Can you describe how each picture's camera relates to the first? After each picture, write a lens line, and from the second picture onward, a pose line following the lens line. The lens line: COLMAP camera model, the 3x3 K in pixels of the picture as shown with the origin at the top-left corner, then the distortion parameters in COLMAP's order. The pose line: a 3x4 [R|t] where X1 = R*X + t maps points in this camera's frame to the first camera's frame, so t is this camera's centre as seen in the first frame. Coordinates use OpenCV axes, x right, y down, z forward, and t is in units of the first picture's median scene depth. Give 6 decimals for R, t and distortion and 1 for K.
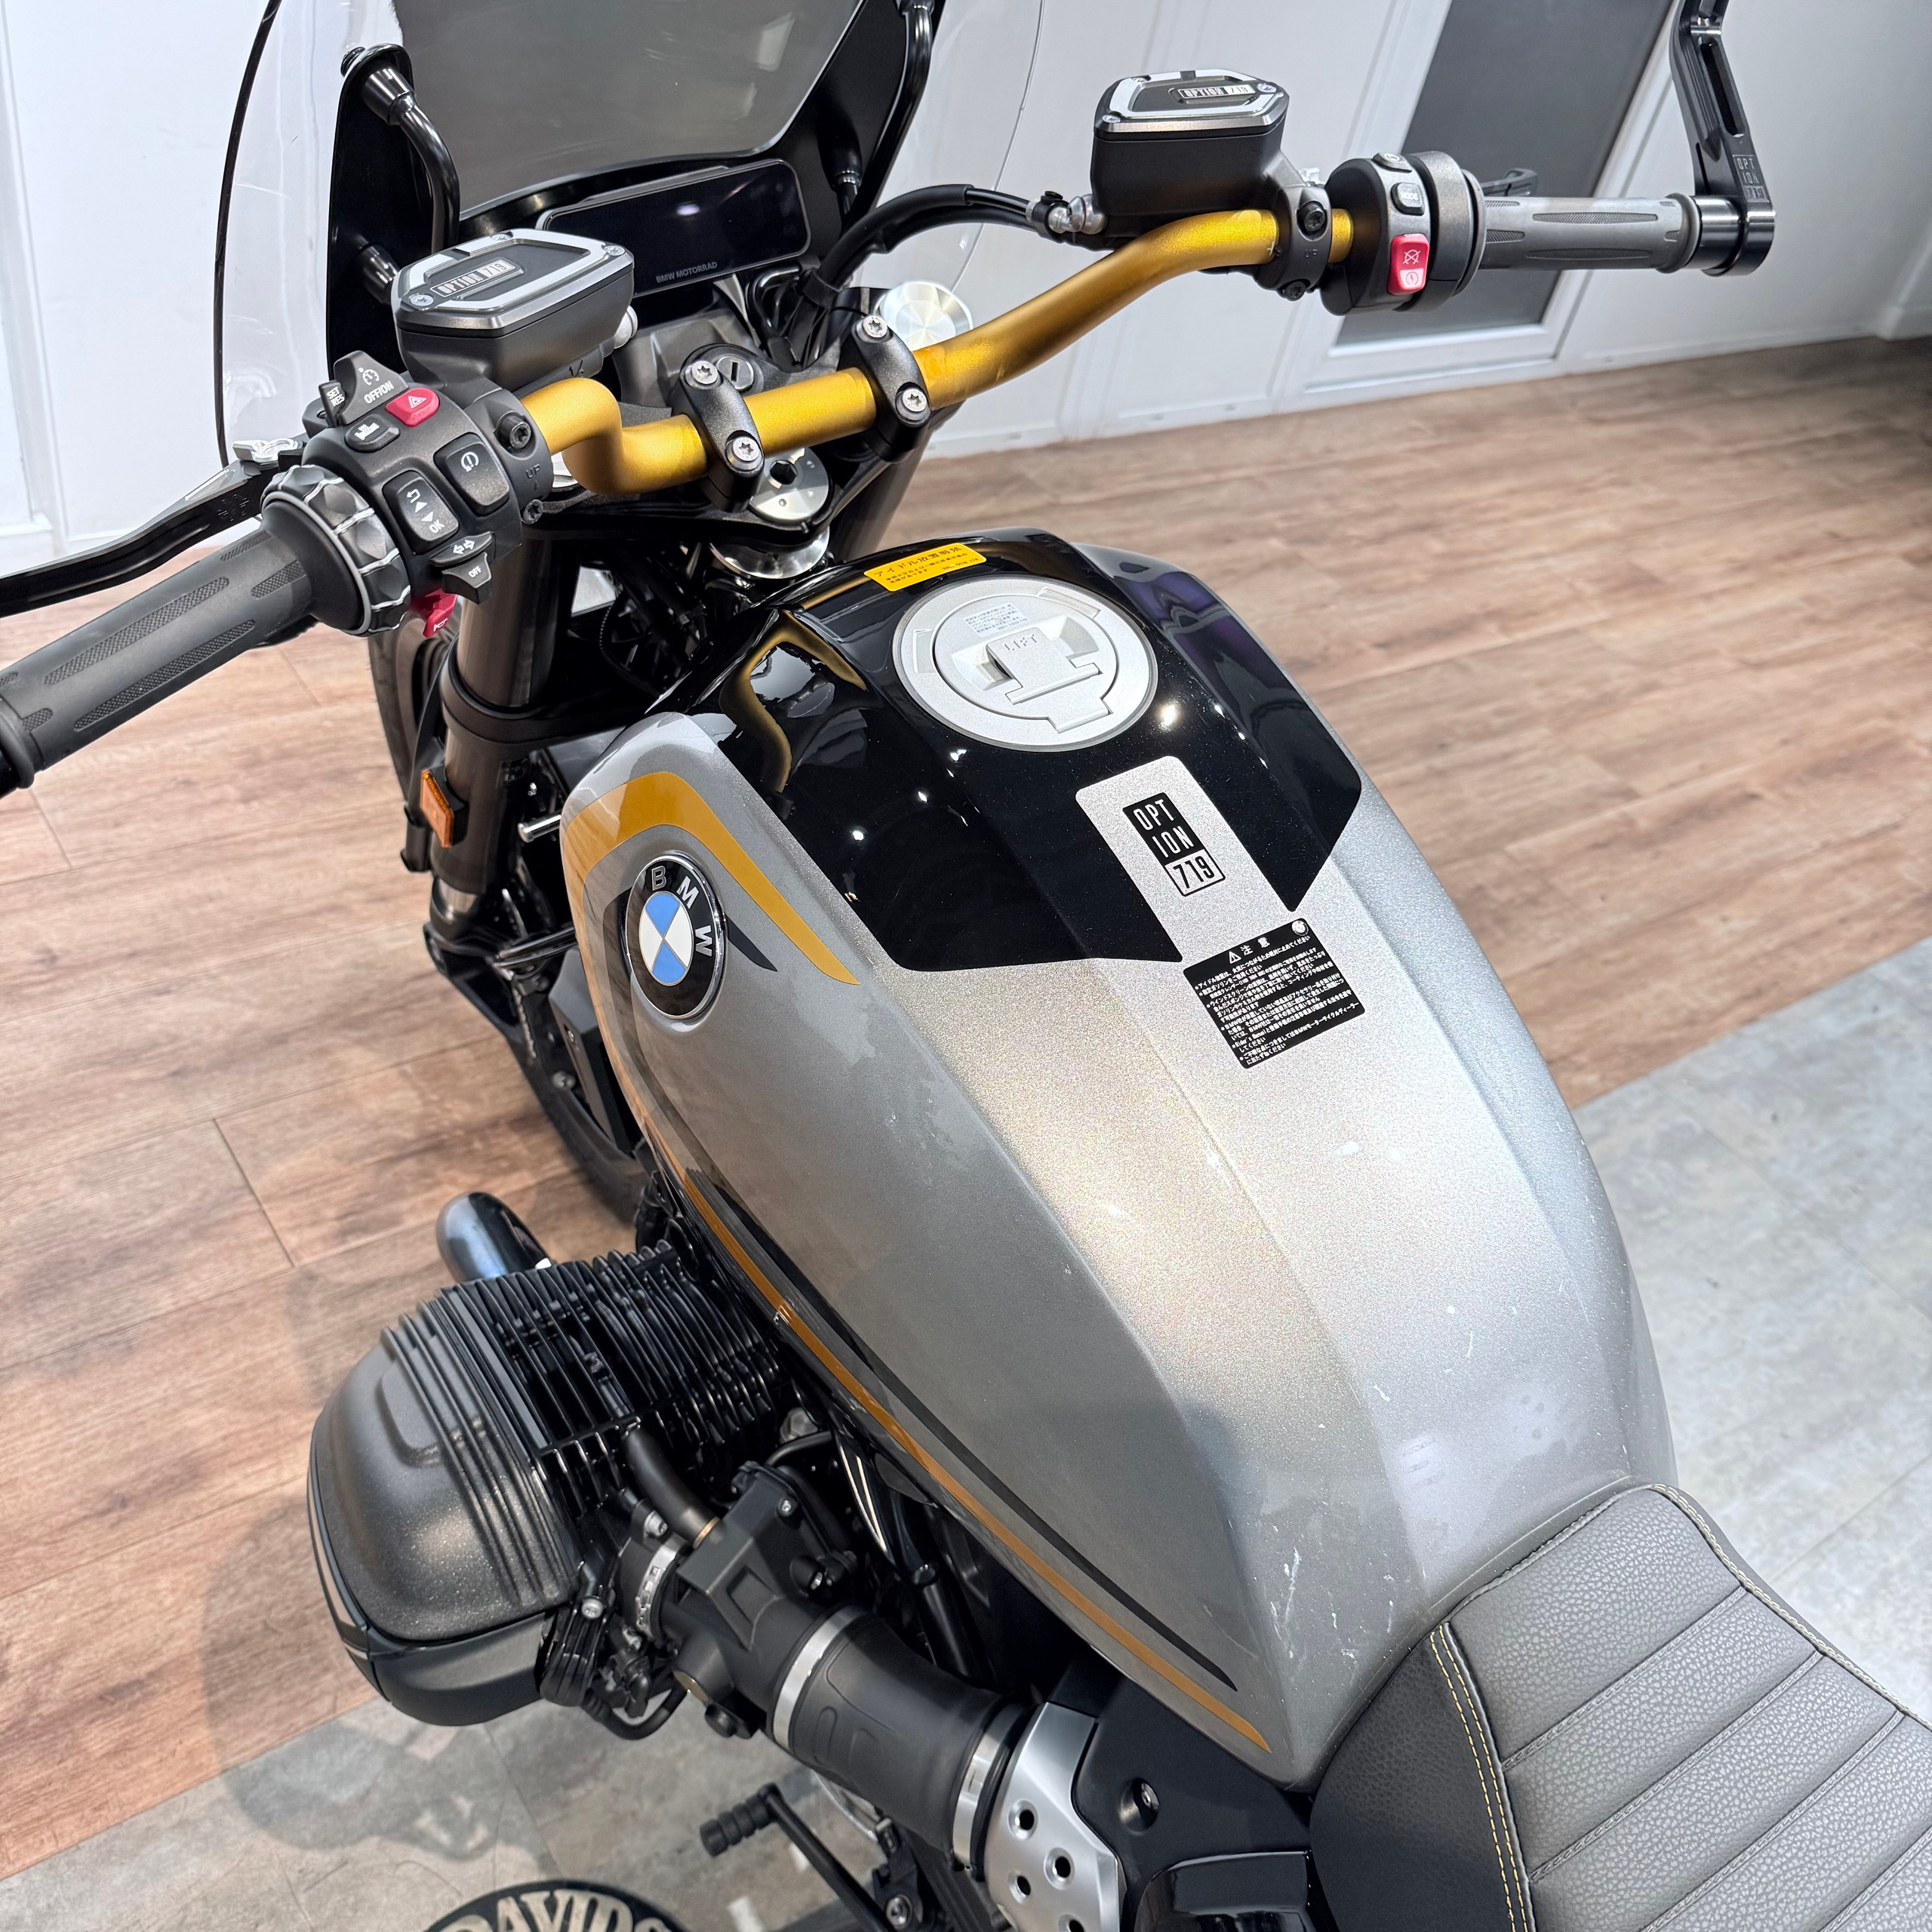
lens RADIAL K [[1820.9, 0, 939.9], [0, 1820.9, 1013.7], [0, 0, 1]] dist [0.001020, 0.000000]
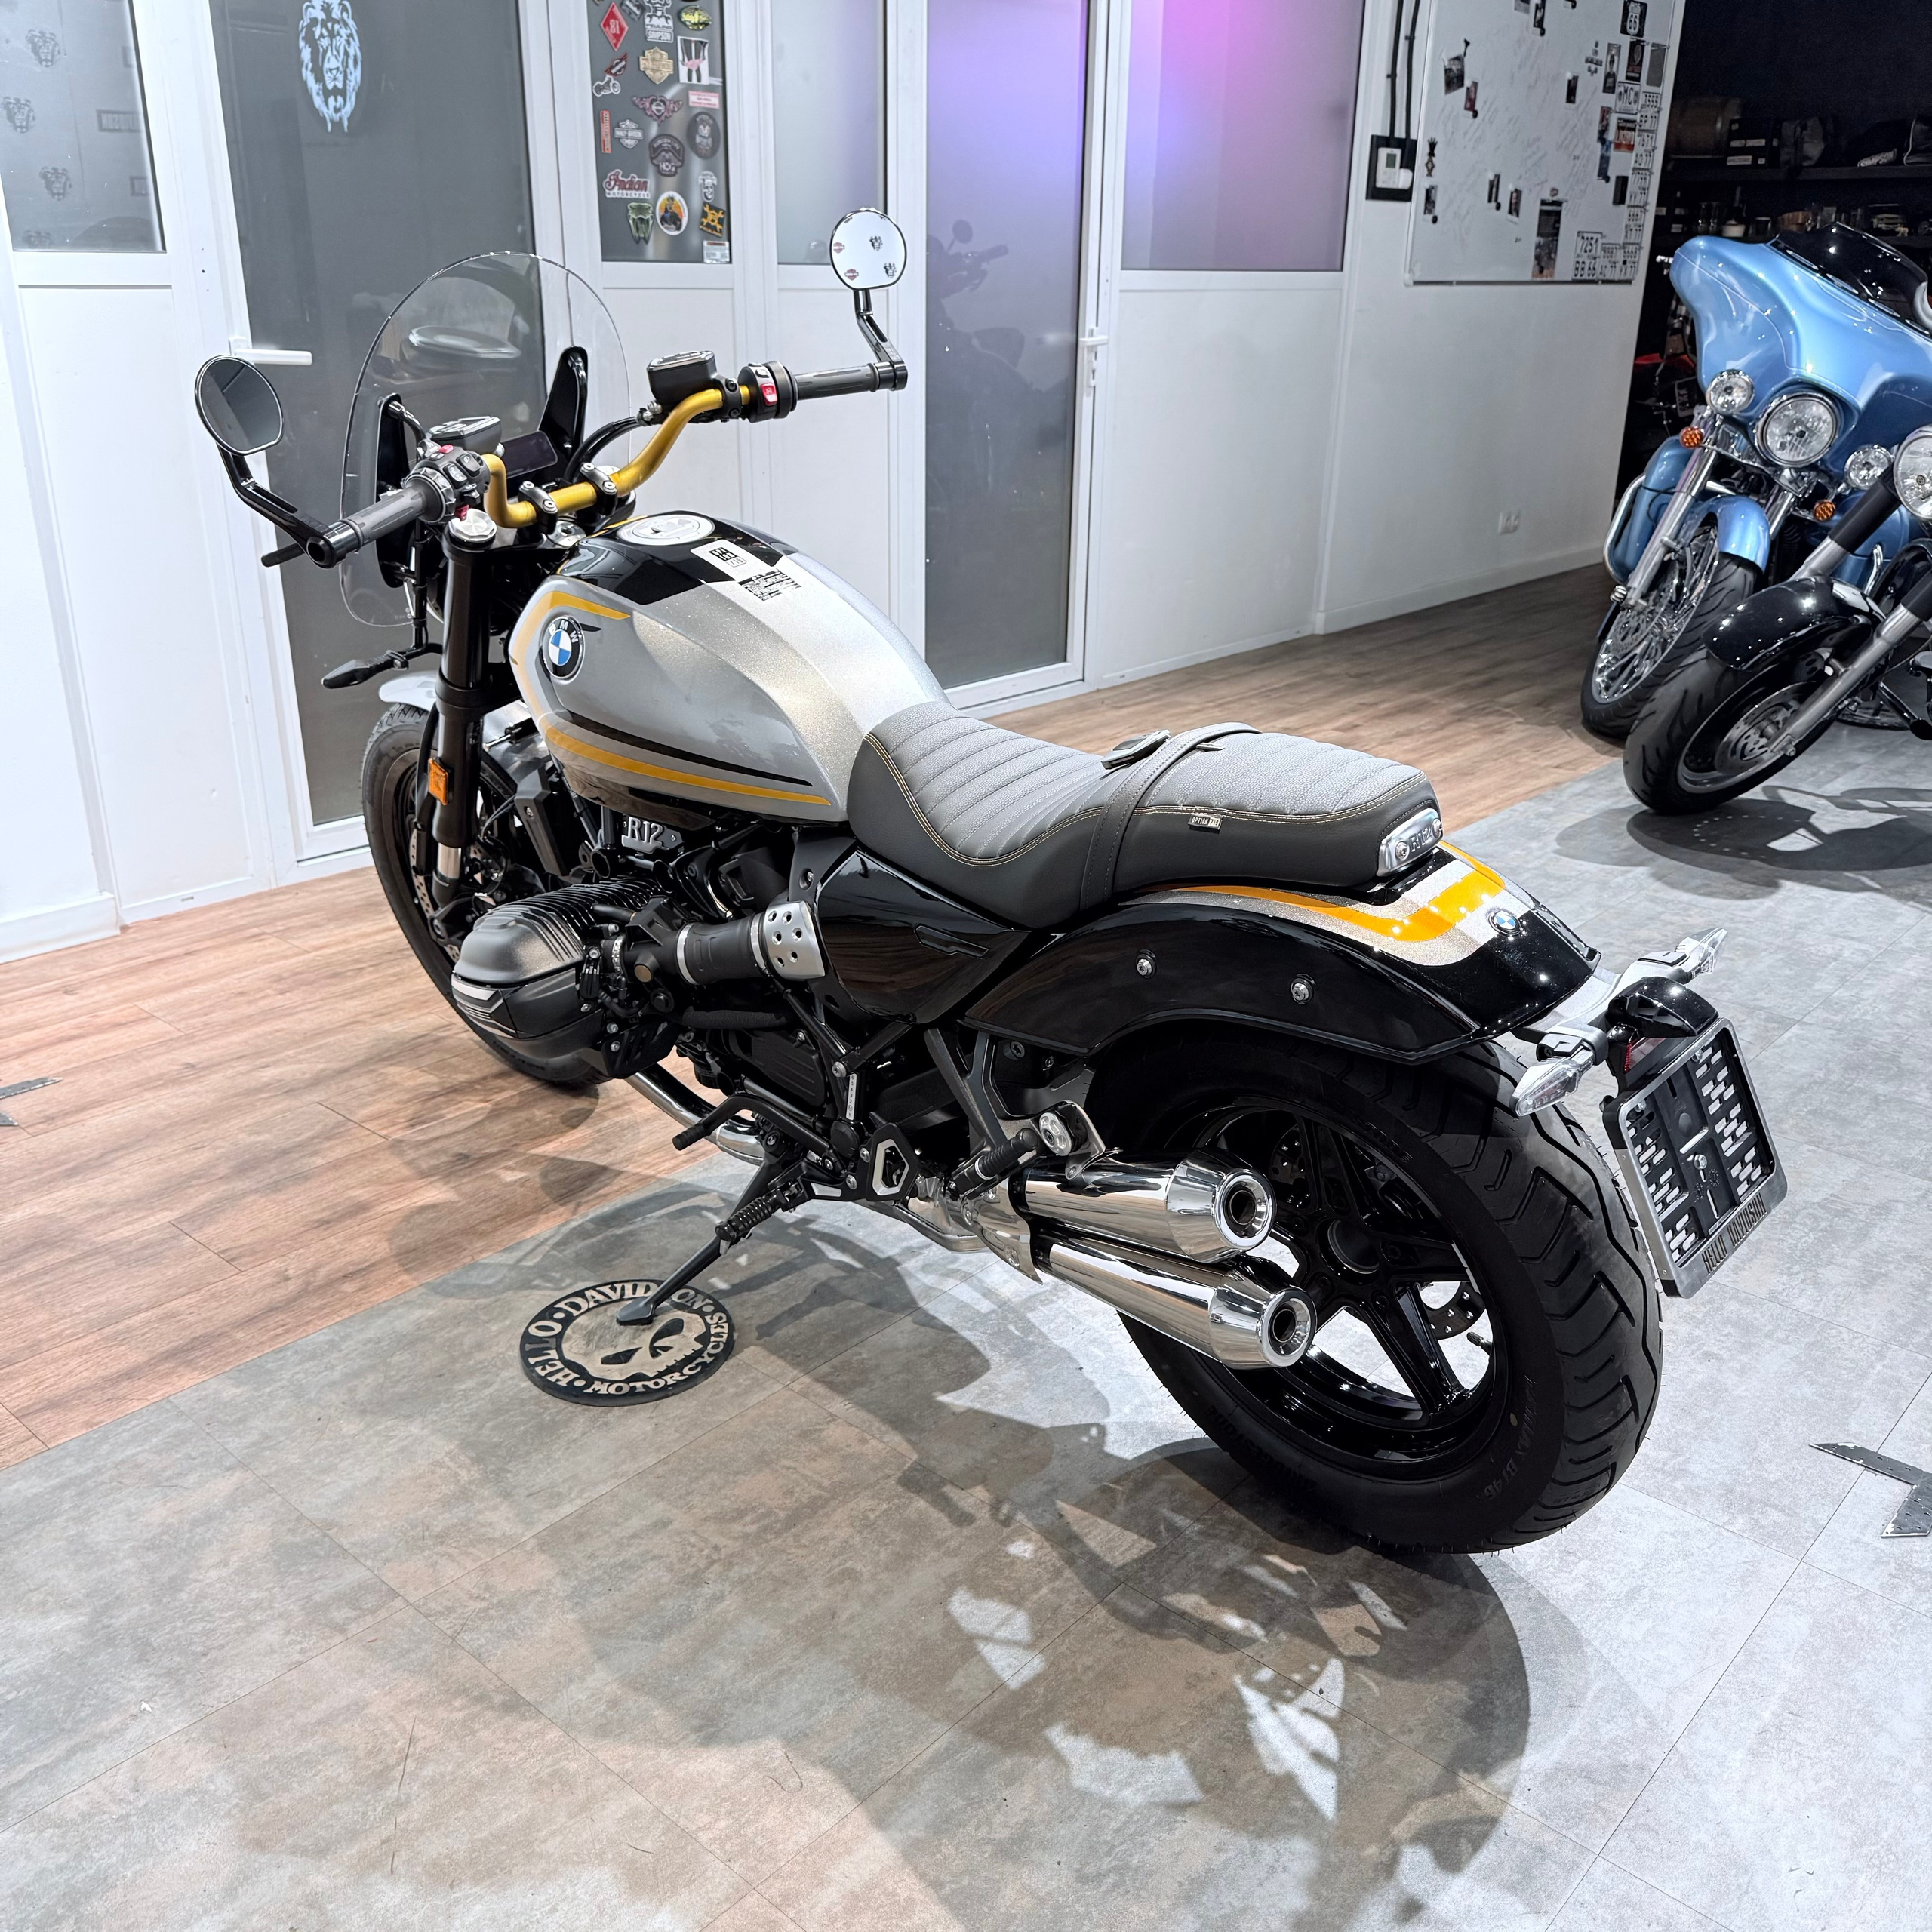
lens RADIAL K [[1820.9, 0, 1015.9], [0, 1820.9, 1021.3], [0, 0, 1]] dist [0.001020, 0.000000]
pose [[0.954271, -0.253254, 0.158837, -0.080125], [0.289901, 0.913664, -0.284913, 1.531599], [-0.072969, 0.317931, 0.945302, -1.525133]]
